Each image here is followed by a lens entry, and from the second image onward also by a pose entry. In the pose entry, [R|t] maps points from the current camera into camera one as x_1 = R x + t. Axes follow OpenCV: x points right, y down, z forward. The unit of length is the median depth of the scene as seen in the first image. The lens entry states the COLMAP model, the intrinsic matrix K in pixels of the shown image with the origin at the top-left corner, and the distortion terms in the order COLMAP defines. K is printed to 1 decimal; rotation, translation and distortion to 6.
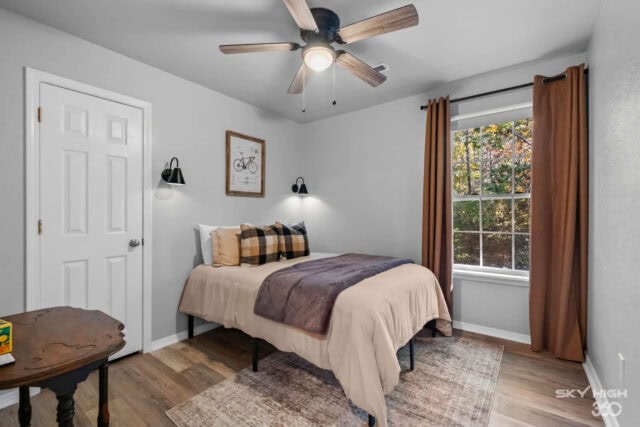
lens RADIAL K [[278.2, 0, 315.7], [0, 278.2, 214.9], [0, 0, 1]] dist [0.002001, -0.000345]
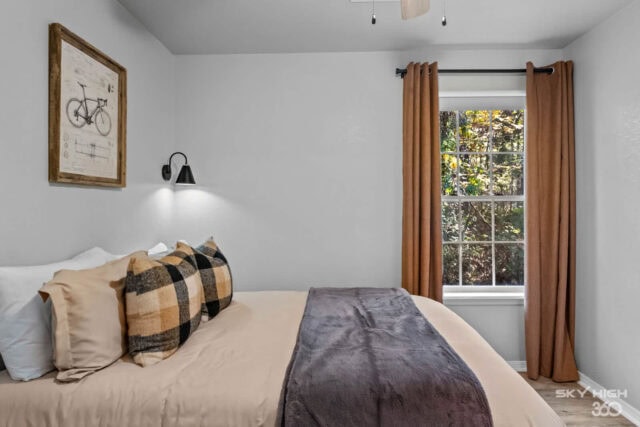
lens RADIAL K [[368.9, 0, 325.3], [0, 368.9, 203.6], [0, 0, 1]] dist [-0.000177, -0.000006]
pose [[0.809639, 0.003948, 0.586914, -0.311207], [0.005866, 0.999873, -0.014819, -0.032090], [-0.586898, 0.015441, 0.809513, 0.339166]]
